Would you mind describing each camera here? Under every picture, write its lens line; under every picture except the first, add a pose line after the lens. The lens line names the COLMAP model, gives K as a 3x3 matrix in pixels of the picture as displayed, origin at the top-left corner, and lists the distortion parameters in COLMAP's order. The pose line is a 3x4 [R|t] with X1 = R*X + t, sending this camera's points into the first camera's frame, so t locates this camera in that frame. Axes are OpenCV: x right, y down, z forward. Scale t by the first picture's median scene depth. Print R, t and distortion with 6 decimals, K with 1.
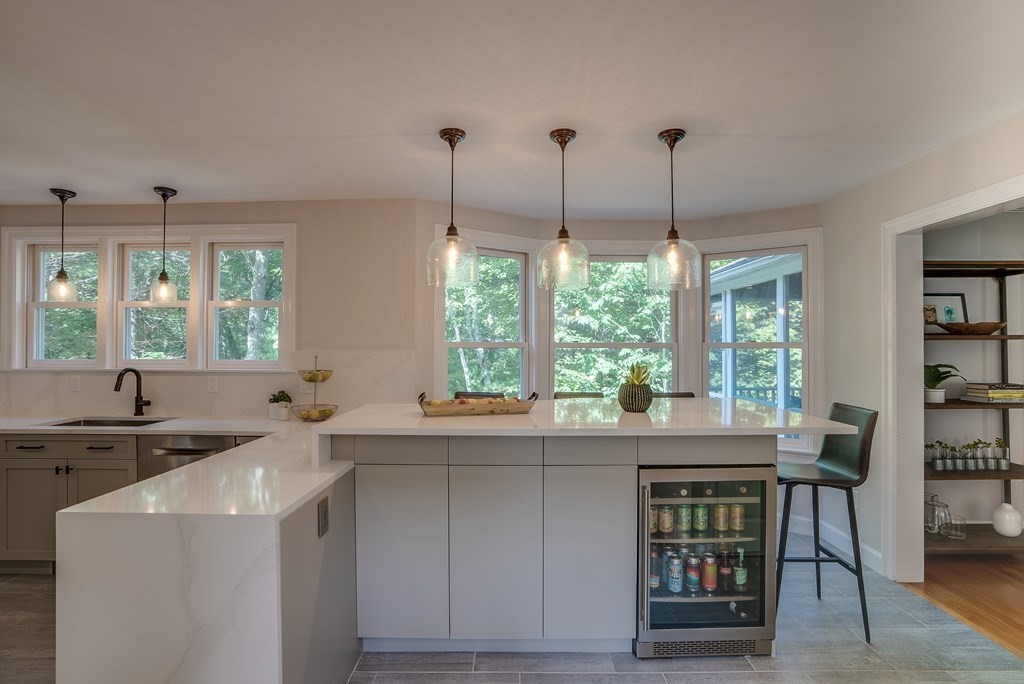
lens RADIAL K [[493.5, 0, 508.1], [0, 493.5, 339.7], [0, 0, 1]] dist [-0.064068, 0.031488]
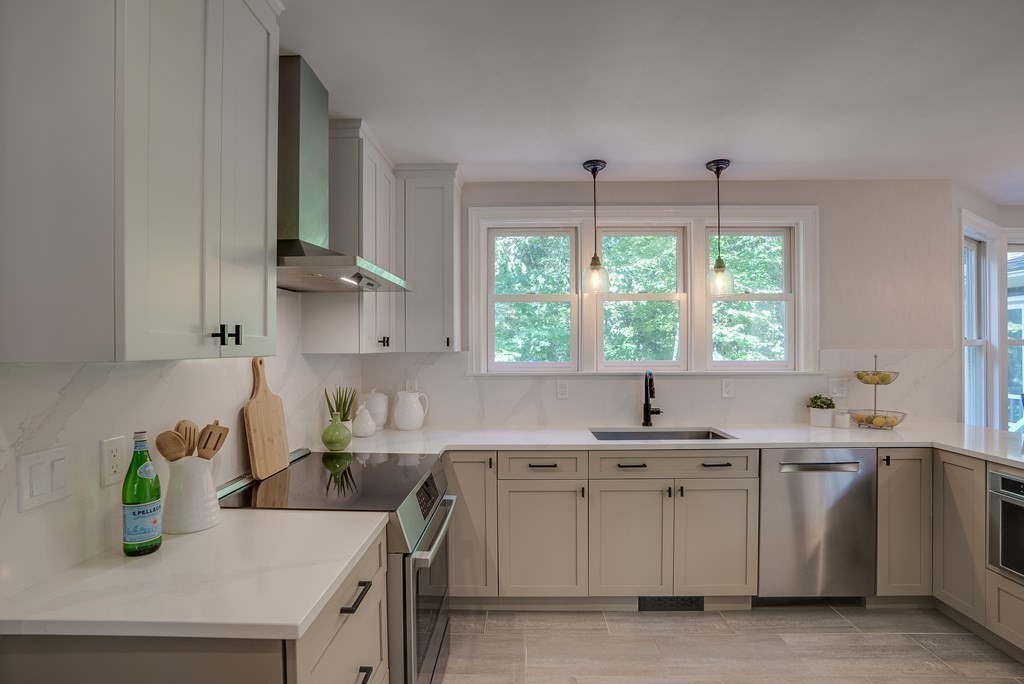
lens RADIAL K [[501.5, 0, 520.7], [0, 501.5, 345.6], [0, 0, 1]] dist [-0.054132, 0.023918]
pose [[0.999982, -0.005826, 0.001676, -0.997852], [0.005810, 0.999939, 0.009413, 0.003448], [-0.001731, -0.009403, 0.999954, 0.102243]]
